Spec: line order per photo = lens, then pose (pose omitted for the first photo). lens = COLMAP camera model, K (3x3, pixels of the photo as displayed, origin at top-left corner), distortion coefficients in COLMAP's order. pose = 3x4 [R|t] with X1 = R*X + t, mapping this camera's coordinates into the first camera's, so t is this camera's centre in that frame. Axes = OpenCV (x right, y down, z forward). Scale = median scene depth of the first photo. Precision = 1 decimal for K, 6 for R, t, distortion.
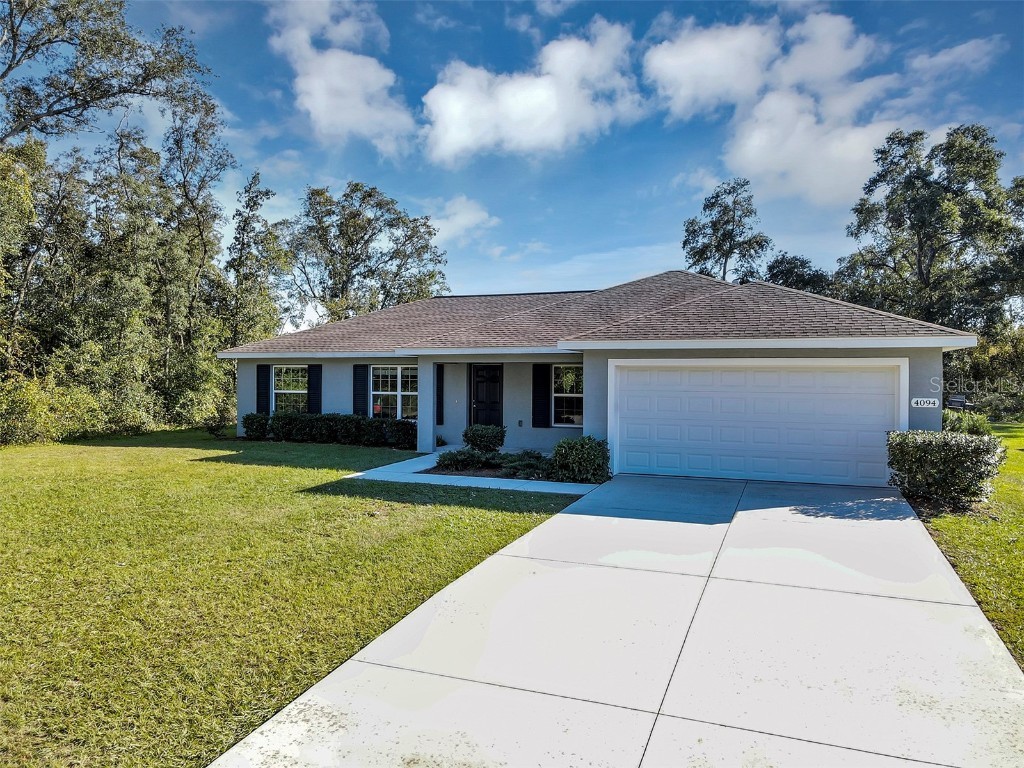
lens RADIAL K [[753.3, 0, 507.1], [0, 753.3, 379.3], [0, 0, 1]] dist [0.001164, 0.041301]
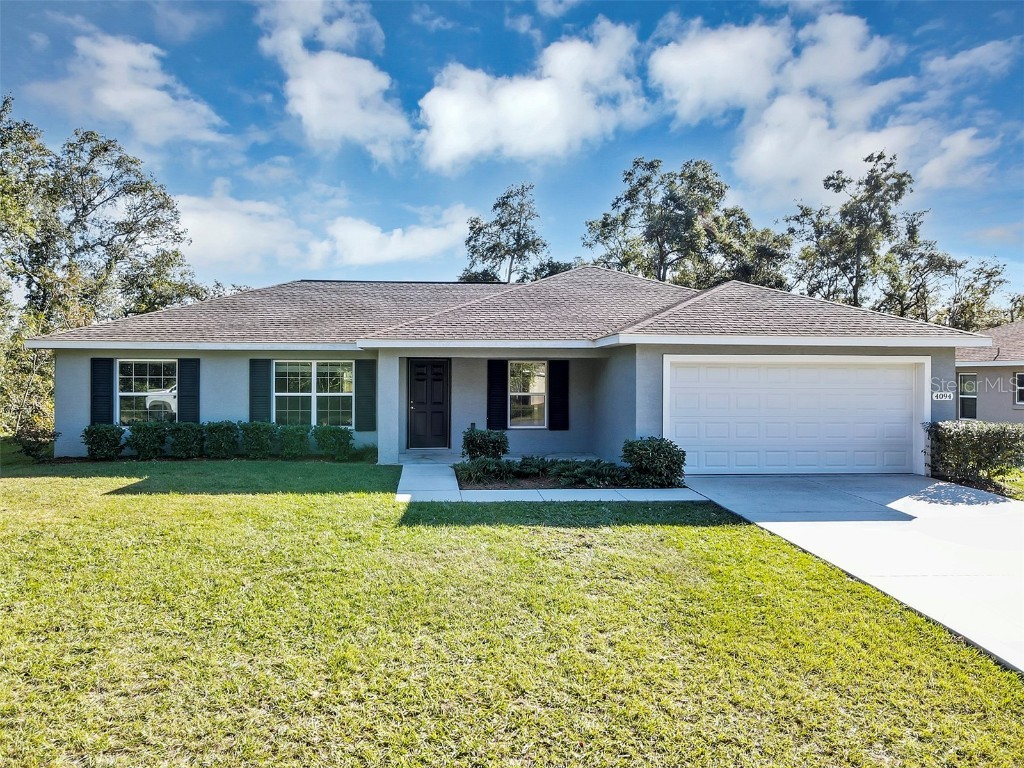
lens RADIAL K [[753.3, 0, 507.1], [0, 753.3, 379.3], [0, 0, 1]] dist [0.001164, 0.041301]
pose [[0.893602, -0.004160, 0.448841, -0.325481], [0.003189, 0.999991, 0.002918, 0.000320], [-0.448849, -0.001176, 0.893607, 0.170385]]
